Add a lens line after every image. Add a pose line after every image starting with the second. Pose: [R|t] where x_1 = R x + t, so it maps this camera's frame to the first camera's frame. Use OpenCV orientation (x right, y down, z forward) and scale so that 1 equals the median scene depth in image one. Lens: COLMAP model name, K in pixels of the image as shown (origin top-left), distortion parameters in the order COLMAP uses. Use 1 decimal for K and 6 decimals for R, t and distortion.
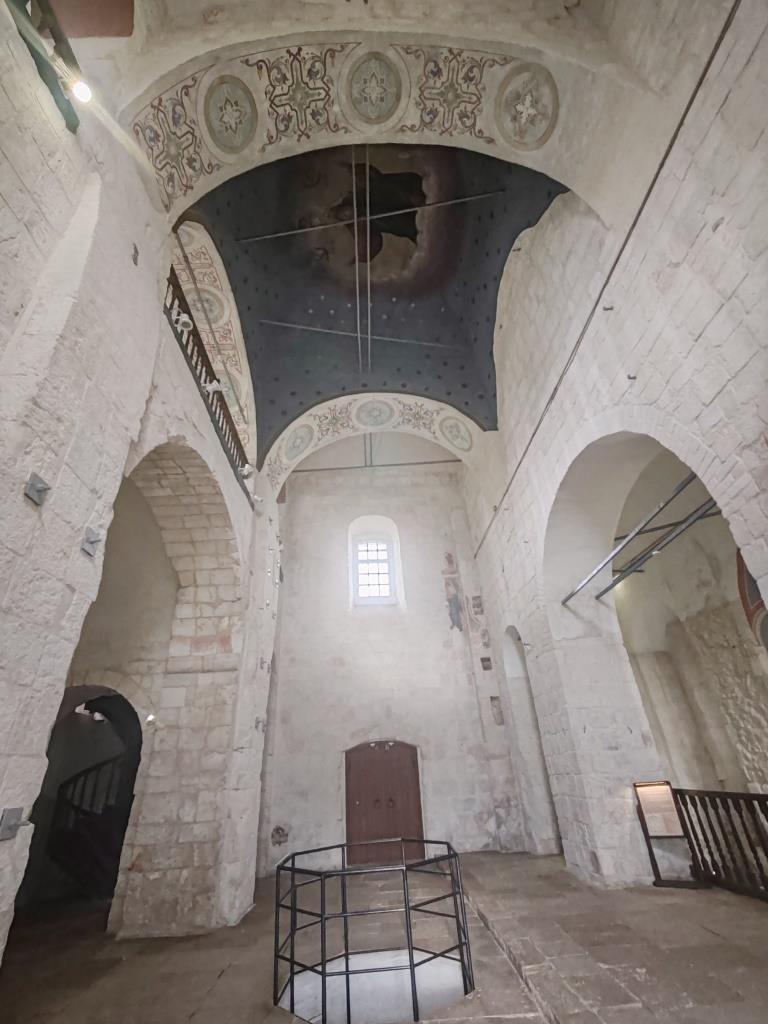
lens RADIAL K [[462.2, 0, 384.0], [0, 462.2, 512.0], [0, 0, 1]] dist [0.001698, 0.000220]
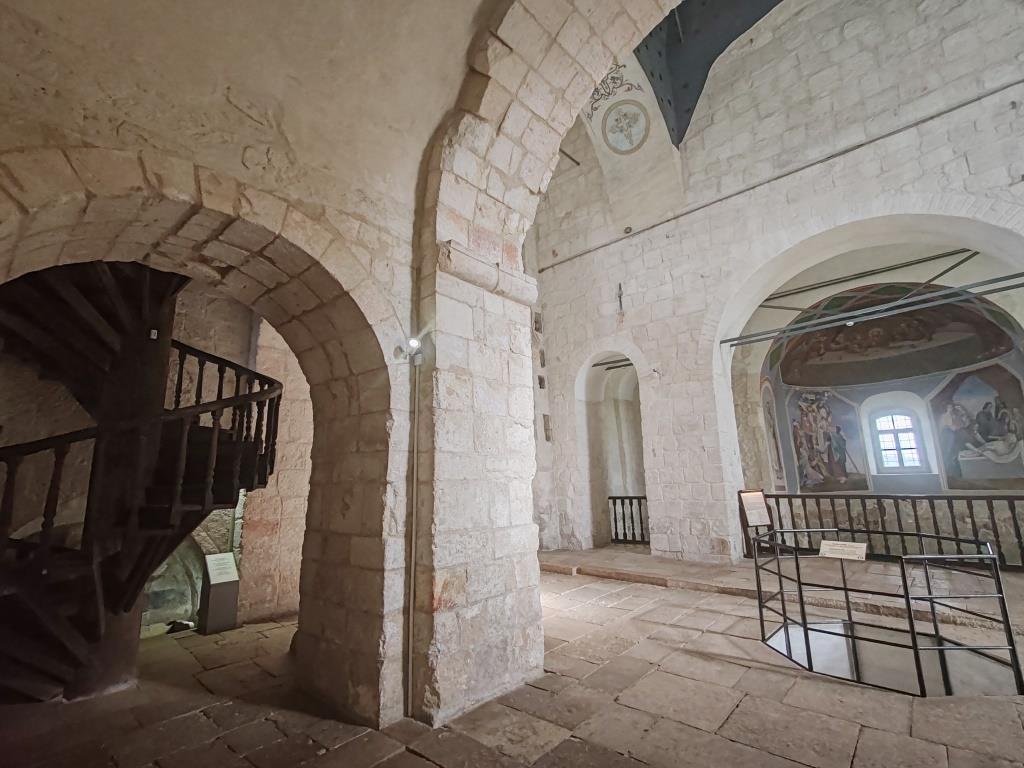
lens RADIAL K [[462.2, 0, 512.0], [0, 462.2, 384.0], [0, 0, 1]] dist [0.001698, 0.000220]
pose [[0.668494, 0.194283, 0.717893, -0.897040], [-0.377310, 0.920425, 0.102253, 0.456617], [-0.640900, -0.339223, 0.688603, 0.674440]]
